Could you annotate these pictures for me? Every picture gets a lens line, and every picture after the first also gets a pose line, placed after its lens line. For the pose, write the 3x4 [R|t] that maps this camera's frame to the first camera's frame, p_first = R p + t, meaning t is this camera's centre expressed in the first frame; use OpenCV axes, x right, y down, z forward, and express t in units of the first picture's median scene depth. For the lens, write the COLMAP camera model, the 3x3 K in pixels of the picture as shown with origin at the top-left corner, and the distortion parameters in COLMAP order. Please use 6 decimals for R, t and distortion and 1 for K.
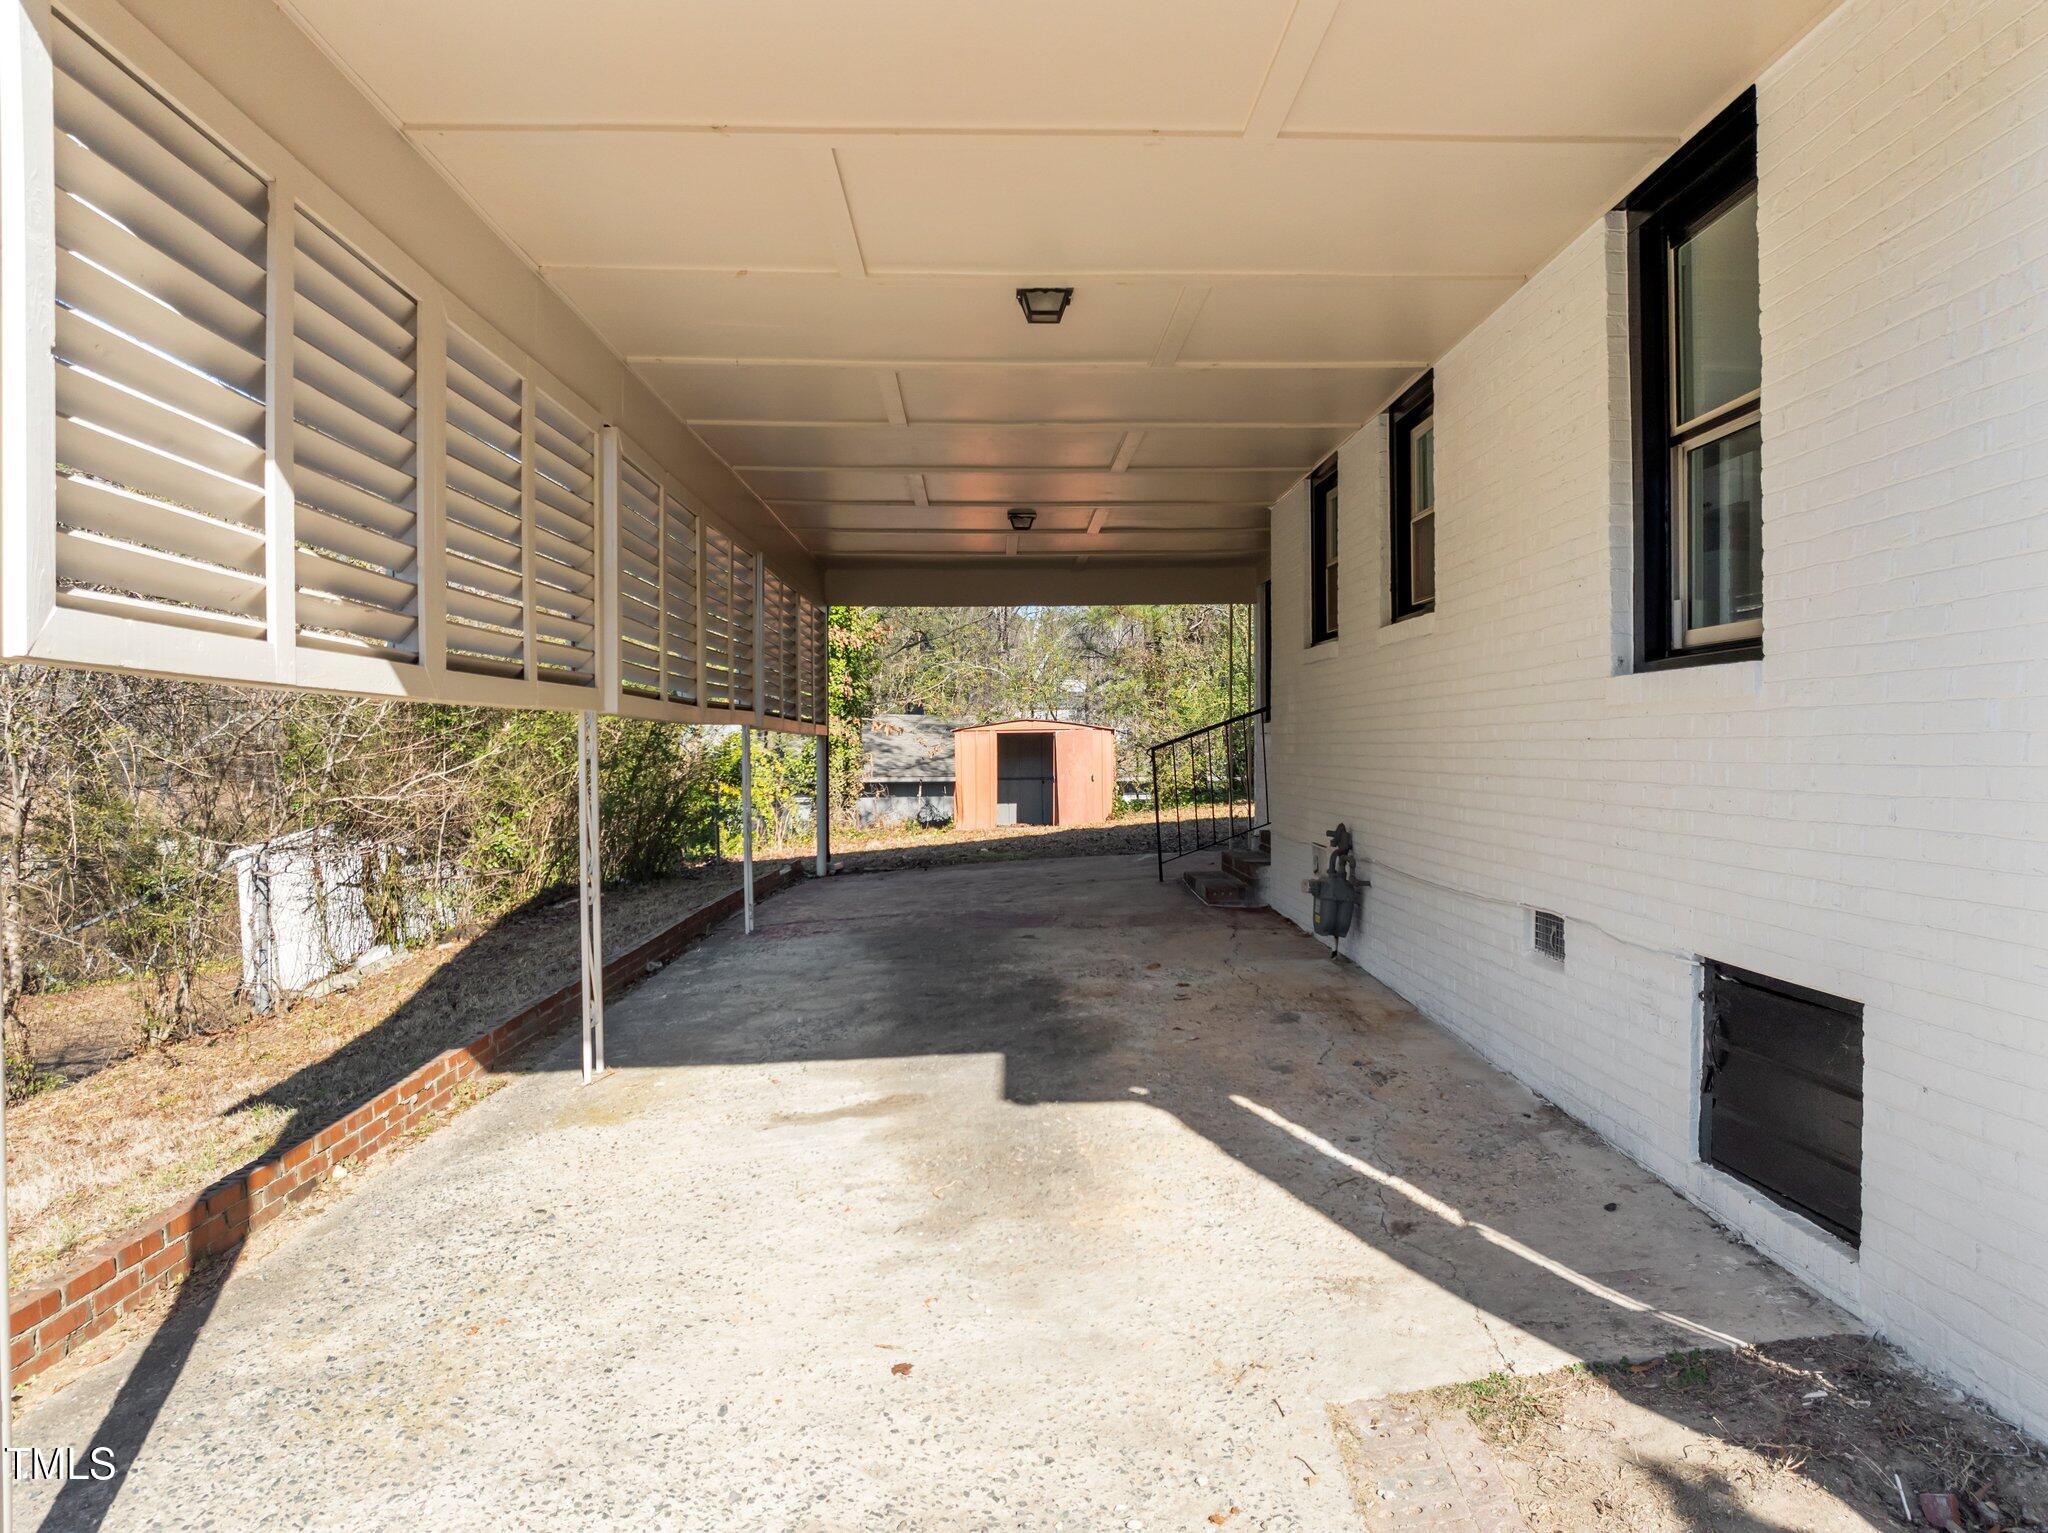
lens RADIAL K [[1460.6, 0, 1012.9], [0, 1460.6, 767.7], [0, 0, 1]] dist [-0.029407, 0.002941]
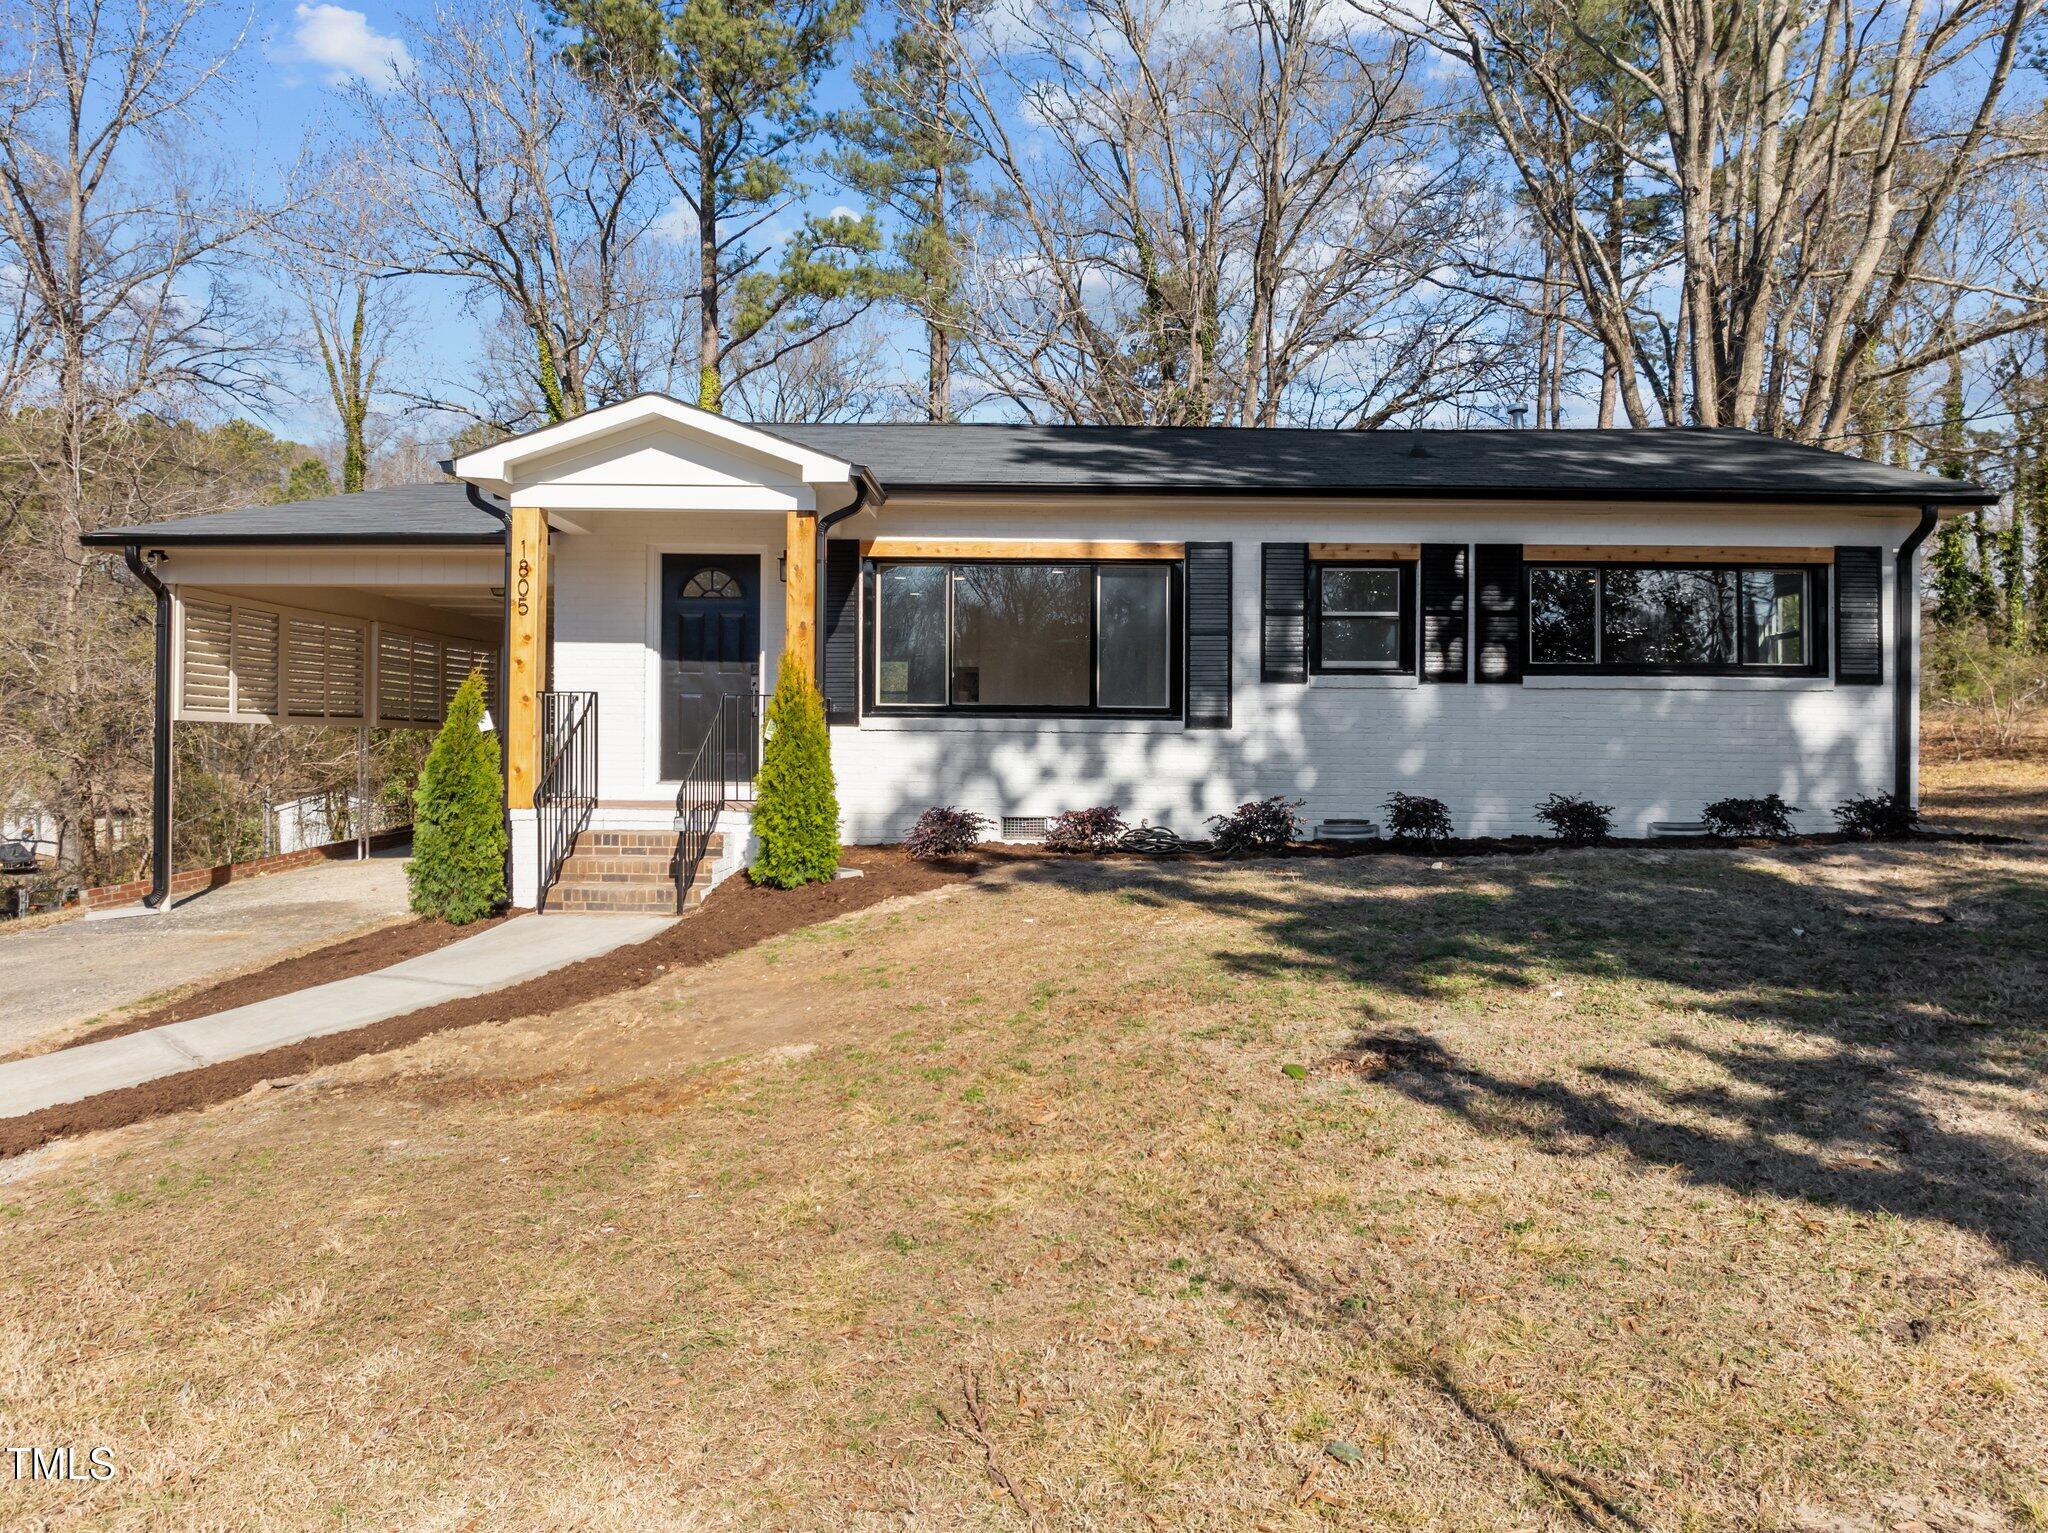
lens RADIAL K [[1462.7, 0, 1024.7], [0, 1462.7, 747.7], [0, 0, 1]] dist [-0.047440, 0.022886]
pose [[0.999040, 0.014985, -0.041161, 0.576653], [-0.015588, 0.999775, -0.014354, 0.012222], [0.040936, 0.014982, 0.999049, -0.908349]]
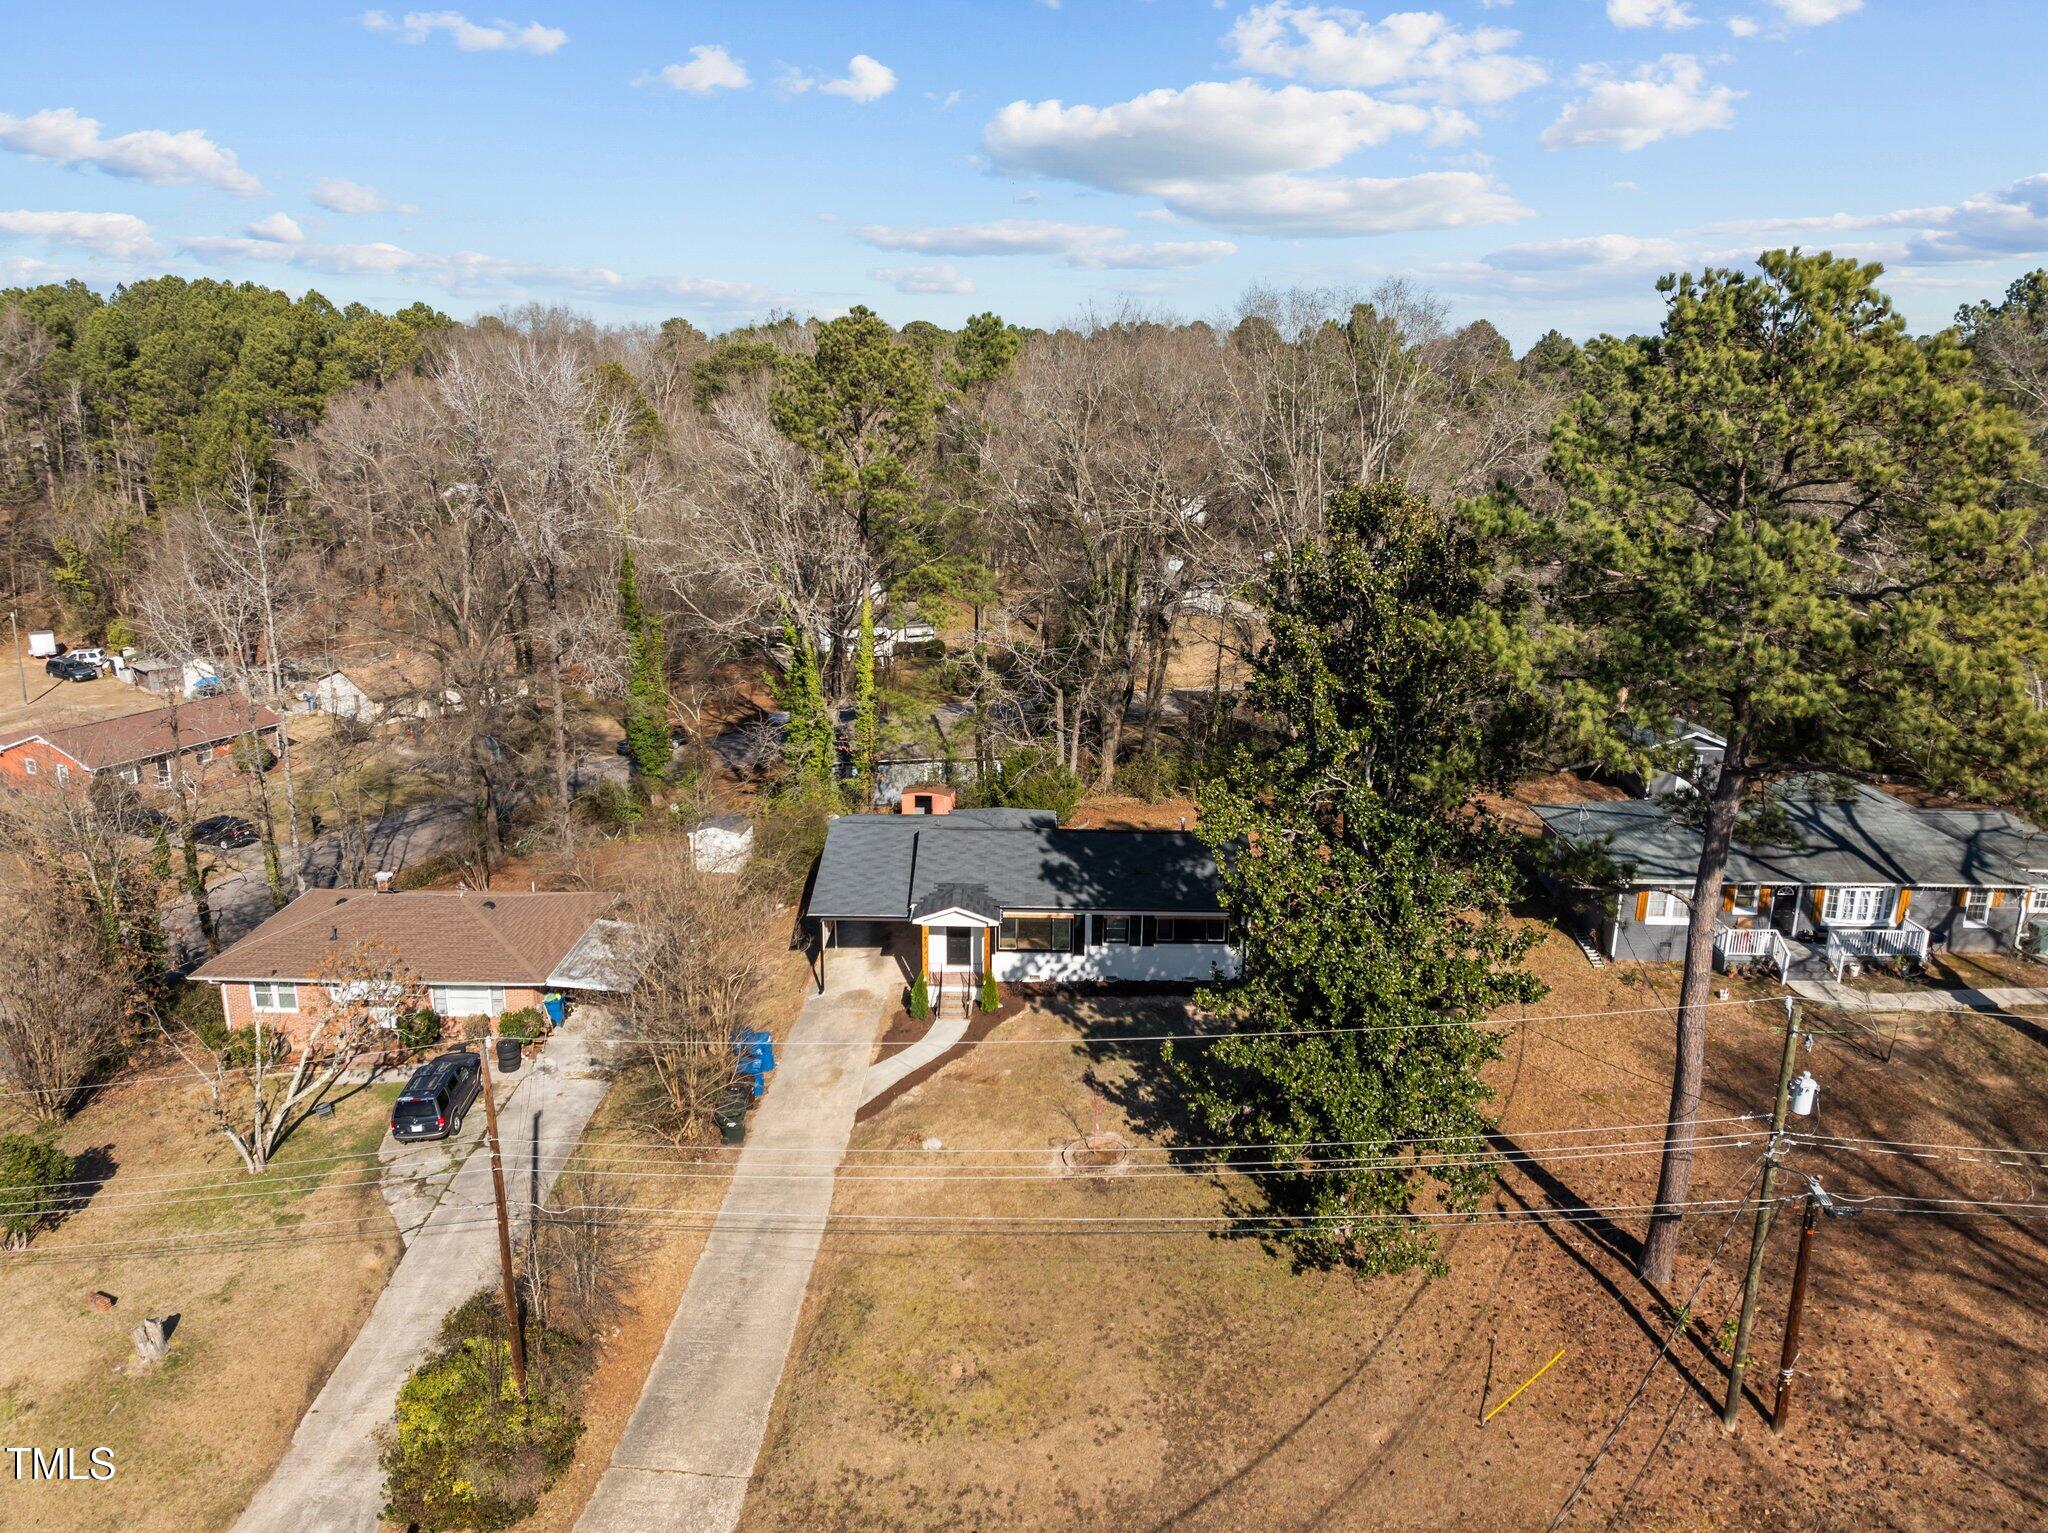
lens RADIAL K [[1463.1, 0, 1021.1], [0, 1463.1, 759.7], [0, 0, 1]] dist [-0.059714, 0.033764]
pose [[0.999526, 0.017566, -0.025284, 0.590195], [-0.010908, 0.970035, 0.242721, -1.738546], [0.028790, -0.242331, 0.969766, -4.143295]]
